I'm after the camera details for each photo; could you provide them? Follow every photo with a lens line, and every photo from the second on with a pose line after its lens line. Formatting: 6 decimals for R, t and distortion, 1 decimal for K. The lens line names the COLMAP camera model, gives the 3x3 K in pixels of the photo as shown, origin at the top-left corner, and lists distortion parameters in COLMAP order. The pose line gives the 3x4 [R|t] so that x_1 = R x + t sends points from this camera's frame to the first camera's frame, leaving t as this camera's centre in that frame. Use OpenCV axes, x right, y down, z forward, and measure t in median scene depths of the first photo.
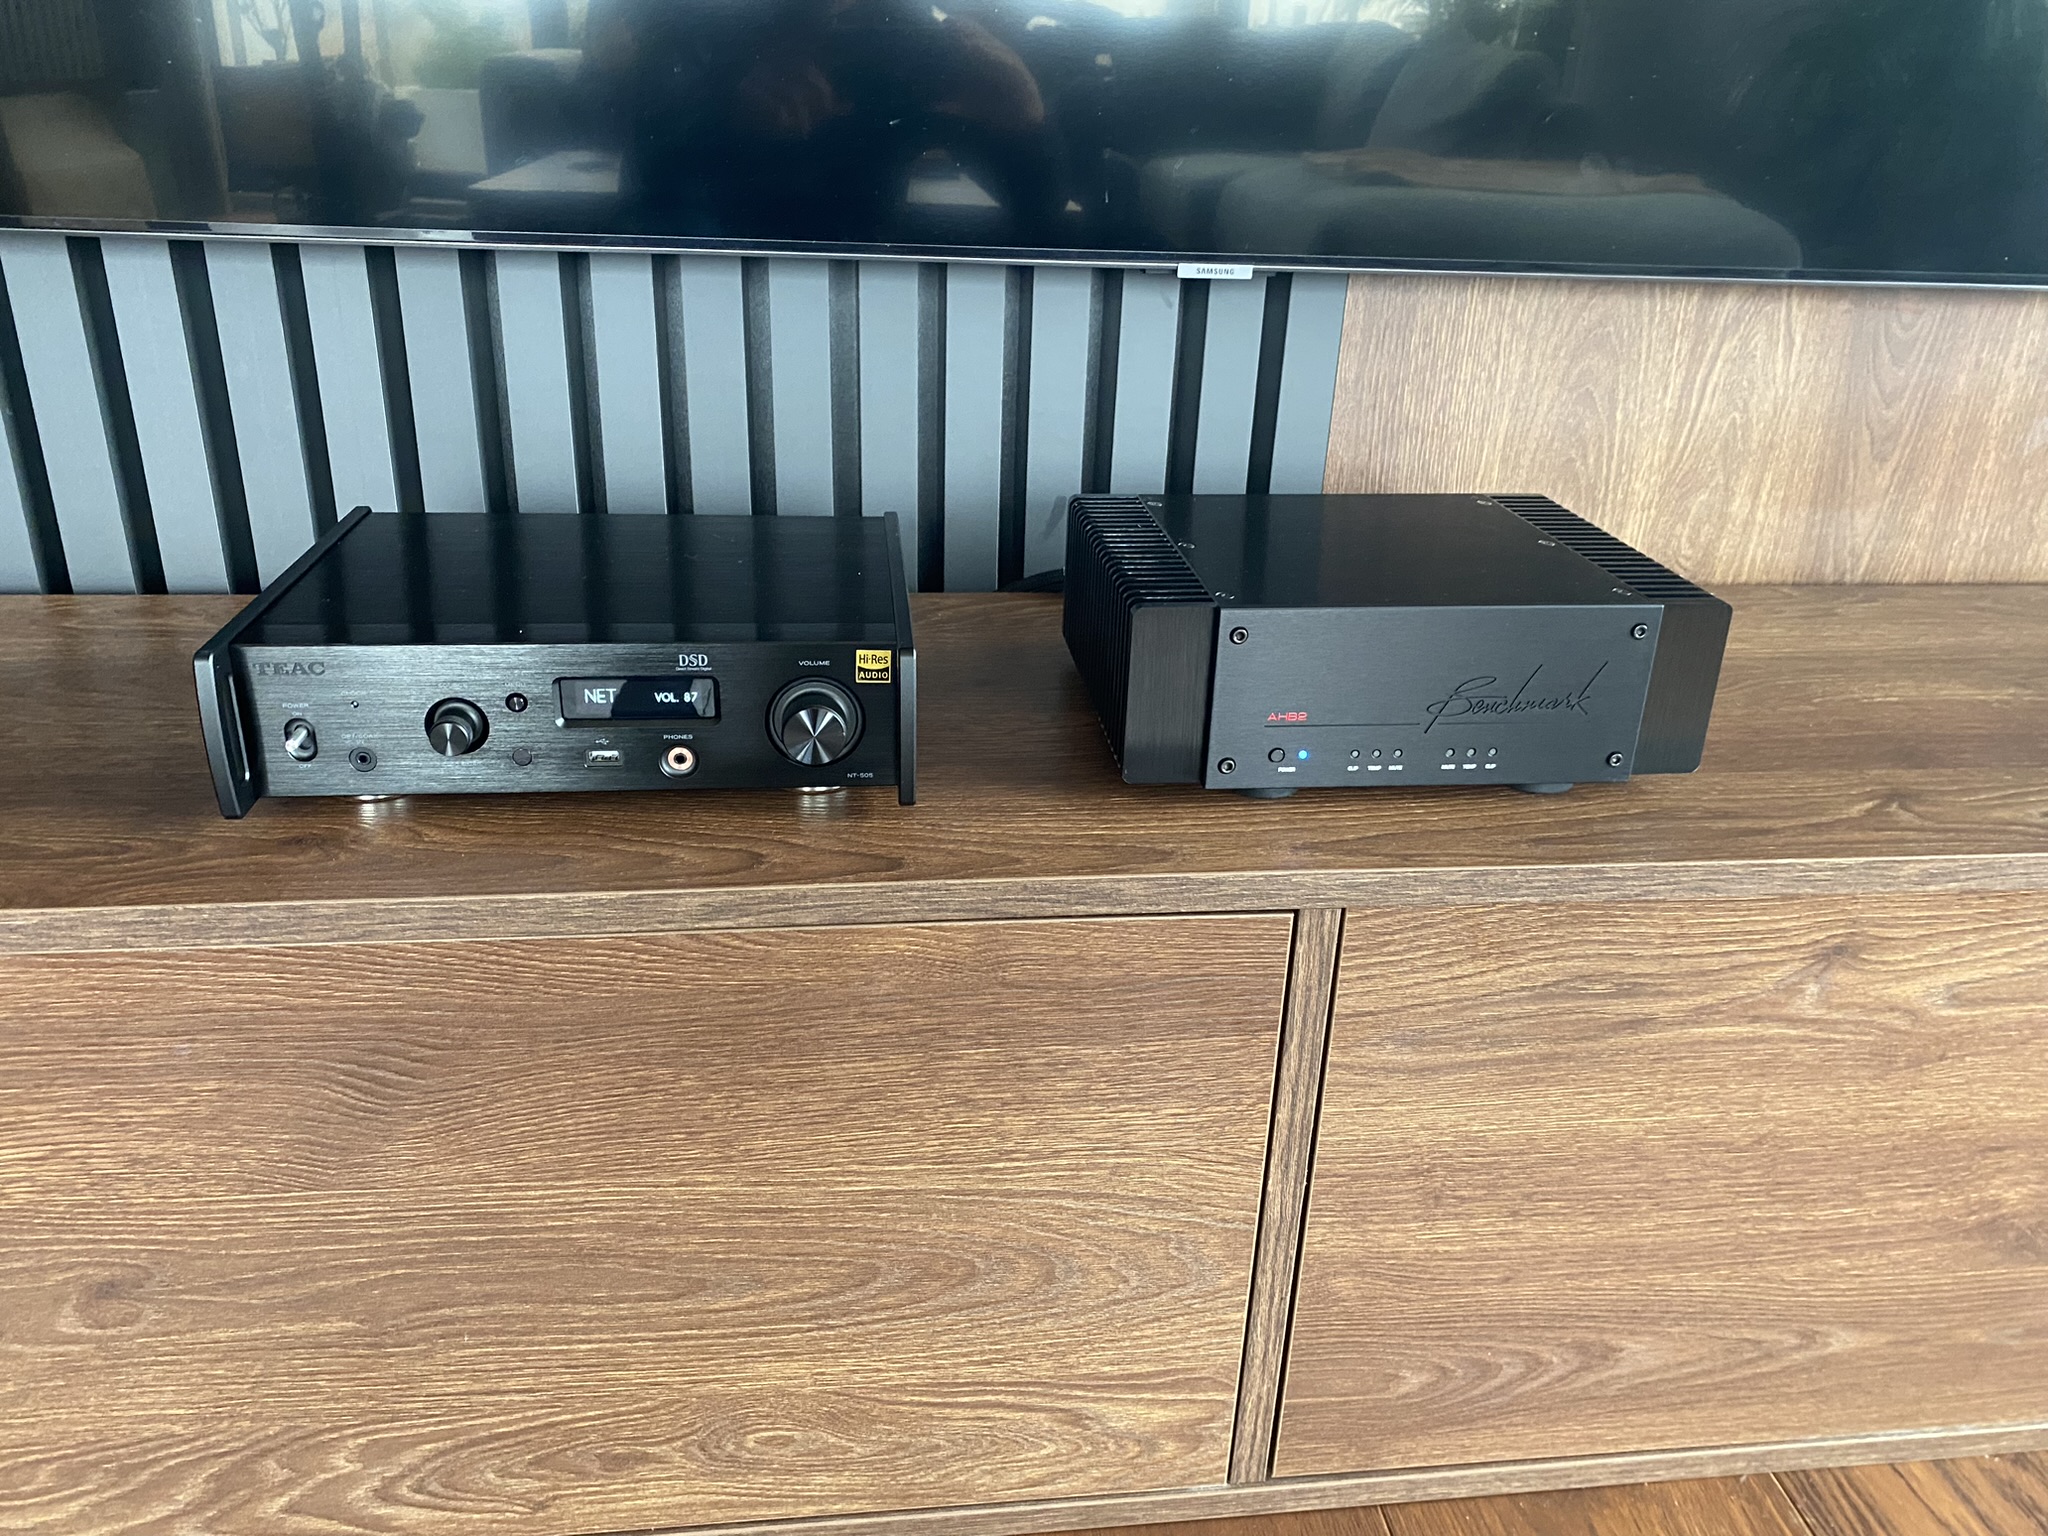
lens RADIAL K [[1547.3, 0, 1037.0], [0, 1547.3, 722.5], [0, 0, 1]] dist [0.005596, 0.004416]
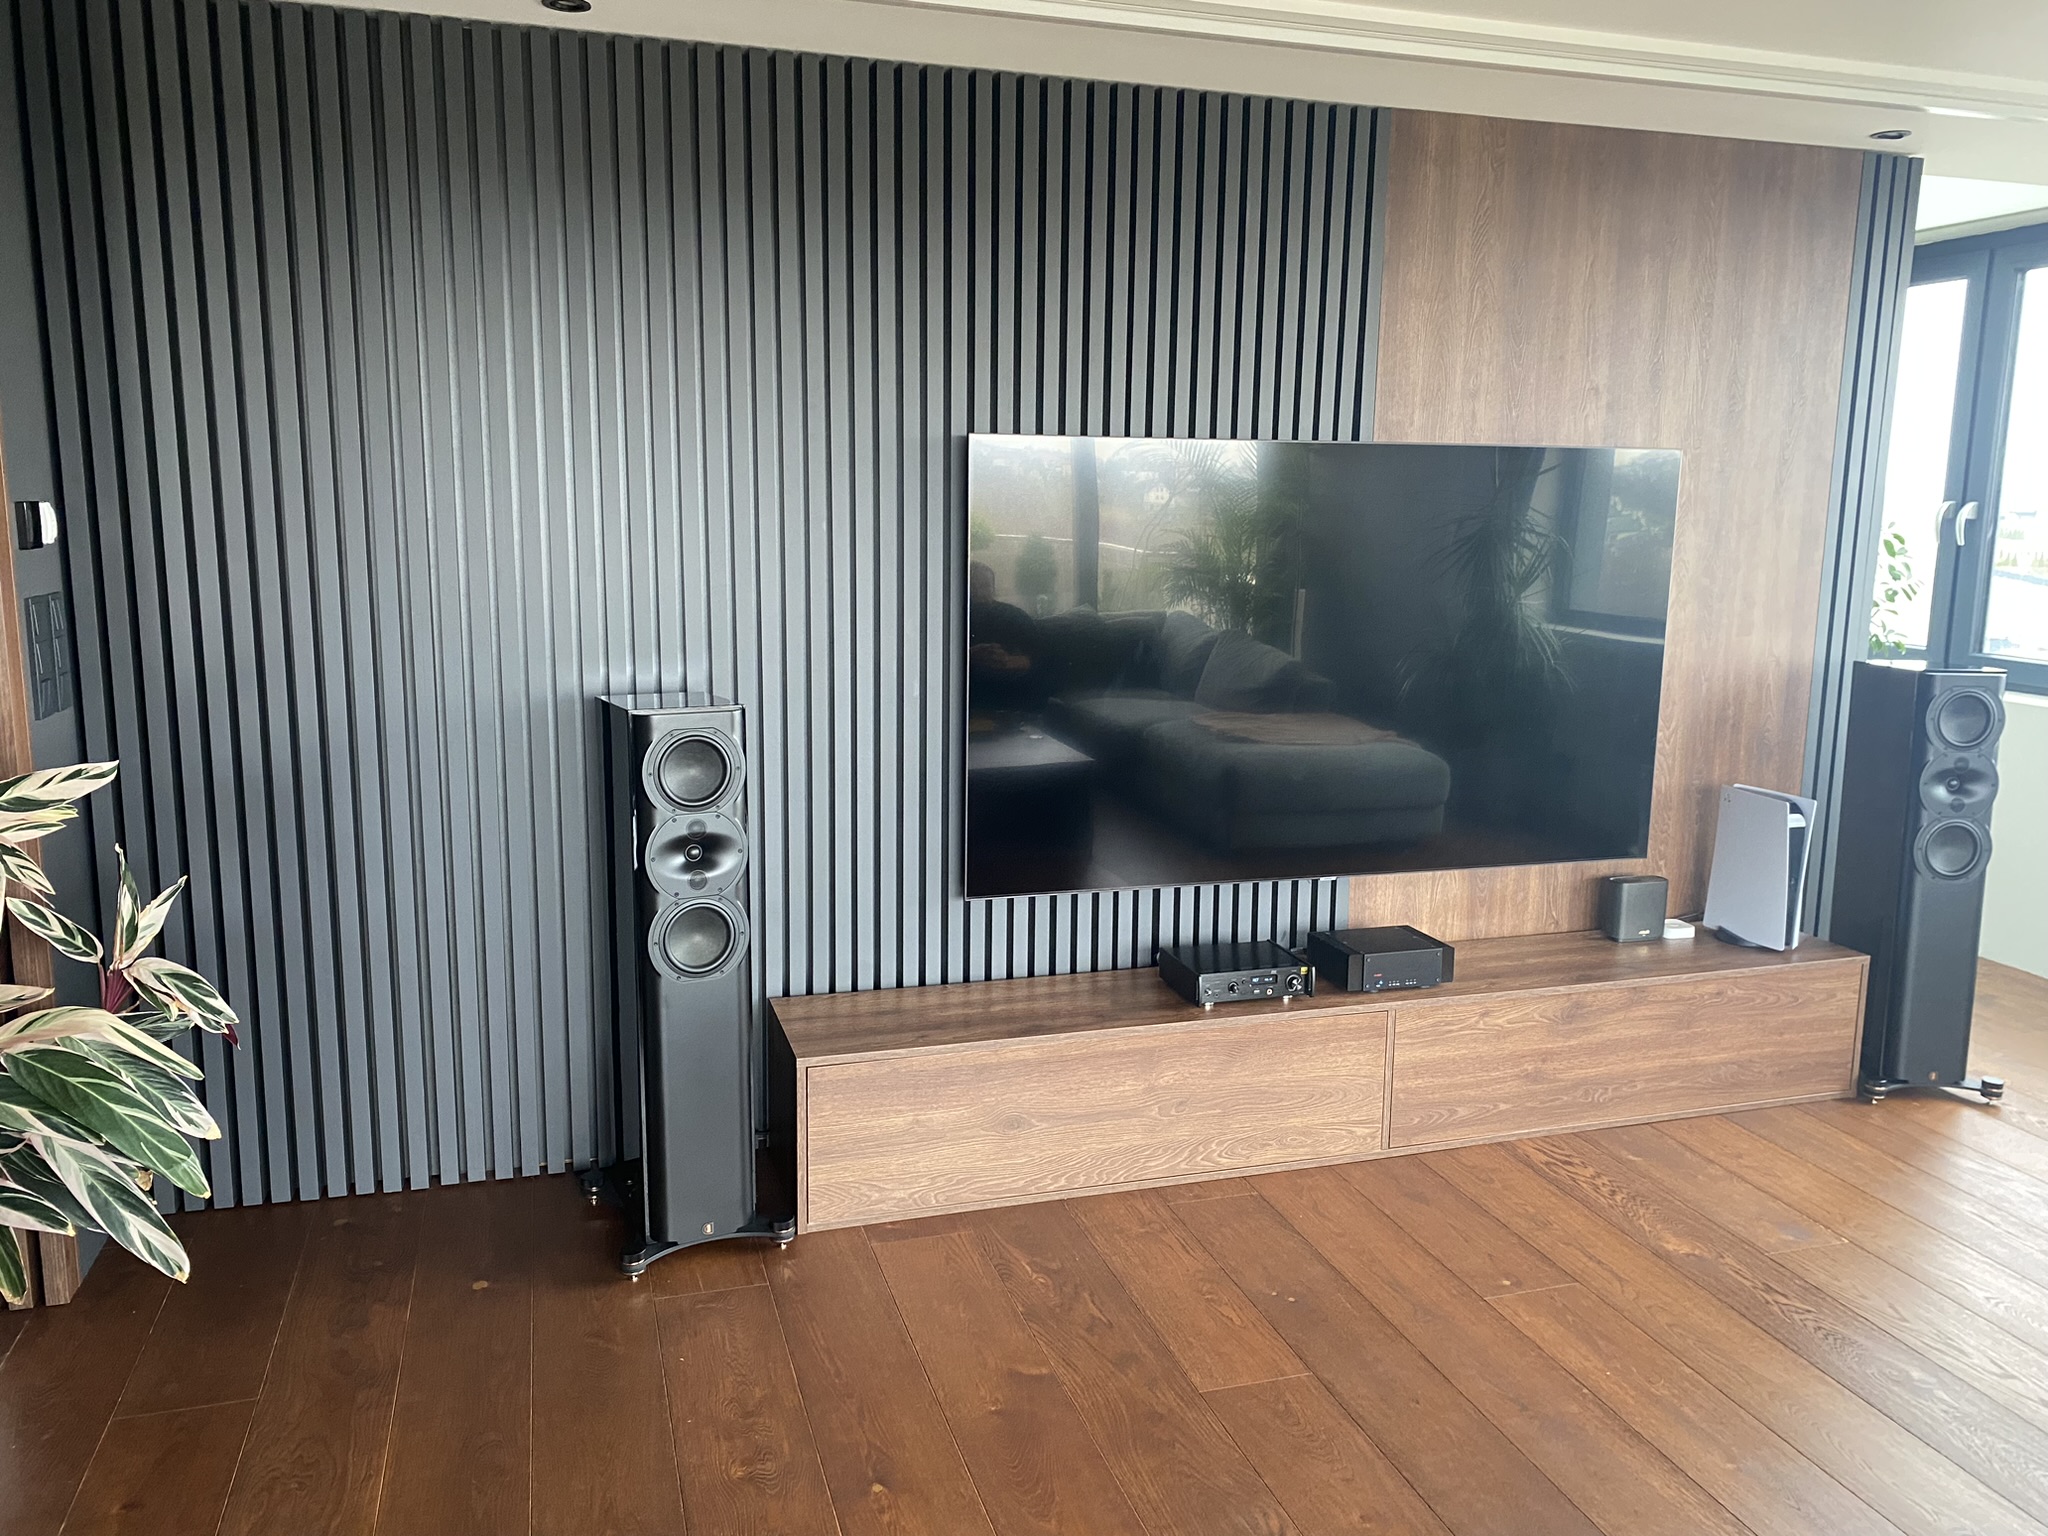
lens RADIAL K [[1532.4, 0, 1029.5], [0, 1532.4, 753.2], [0, 0, 1]] dist [0.114718, -0.272505]
pose [[0.982542, -0.056890, 0.177127, -1.717282], [0.095829, 0.970836, -0.219761, 0.276569], [-0.159459, 0.232898, 0.959339, -3.649567]]
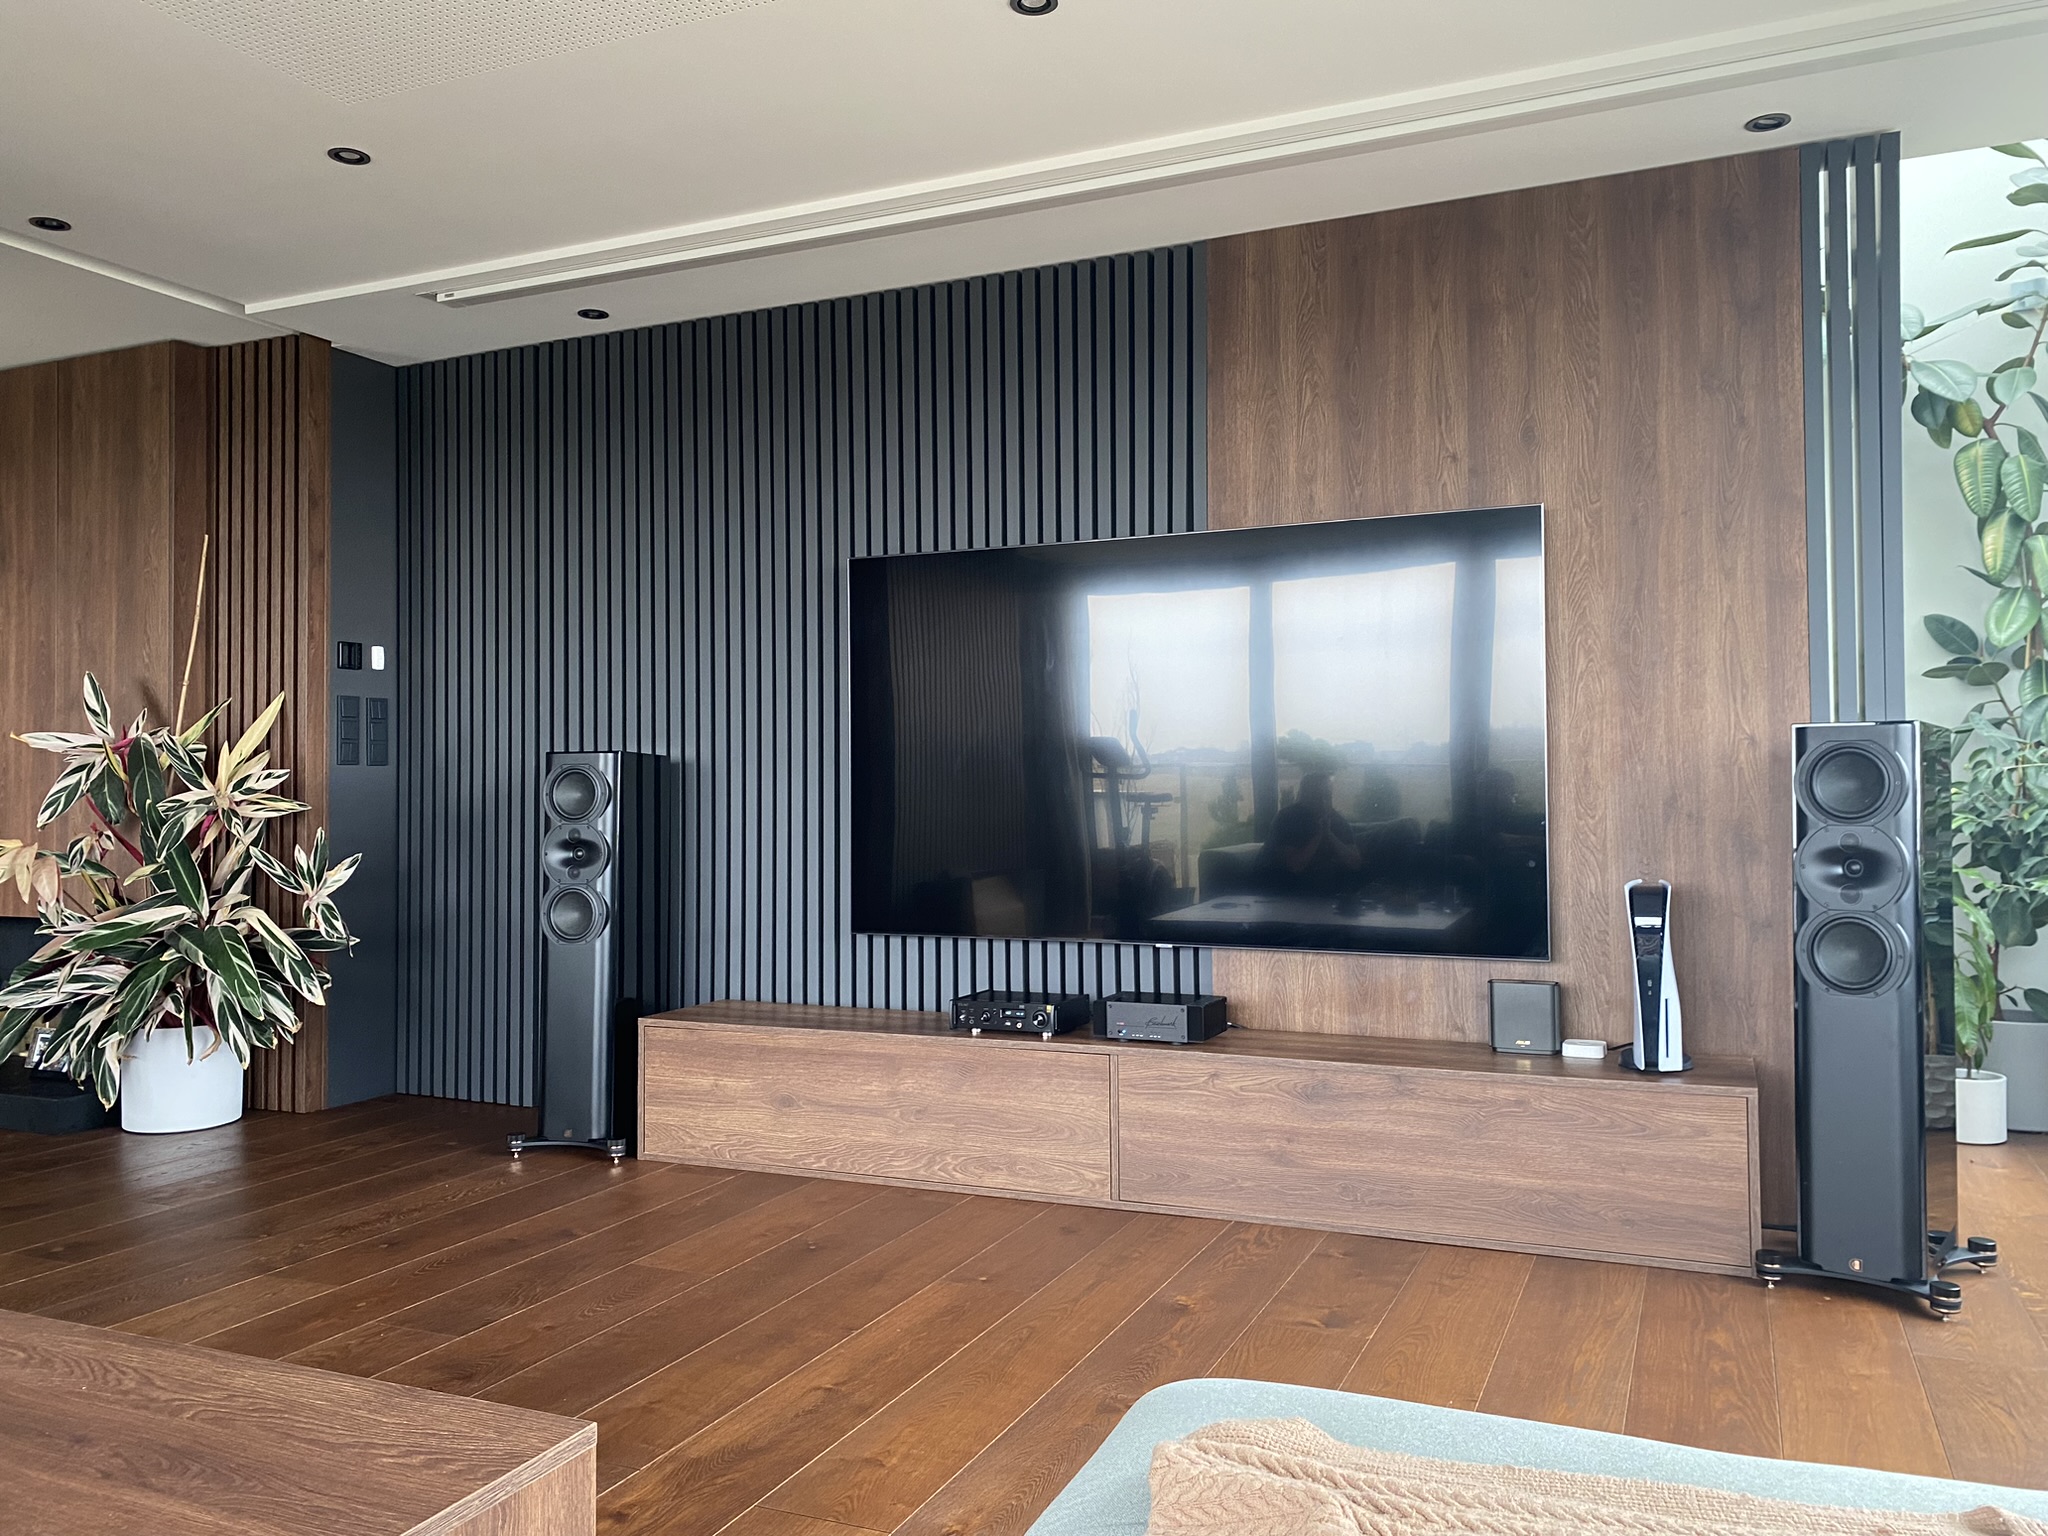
lens RADIAL K [[1532.4, 0, 1029.5], [0, 1532.4, 753.2], [0, 0, 1]] dist [0.114718, -0.272505]
pose [[0.862706, -0.058349, -0.502329, 2.428568], [-0.157596, 0.912836, -0.376689, 1.107857], [0.480523, 0.404136, 0.778313, -3.406171]]
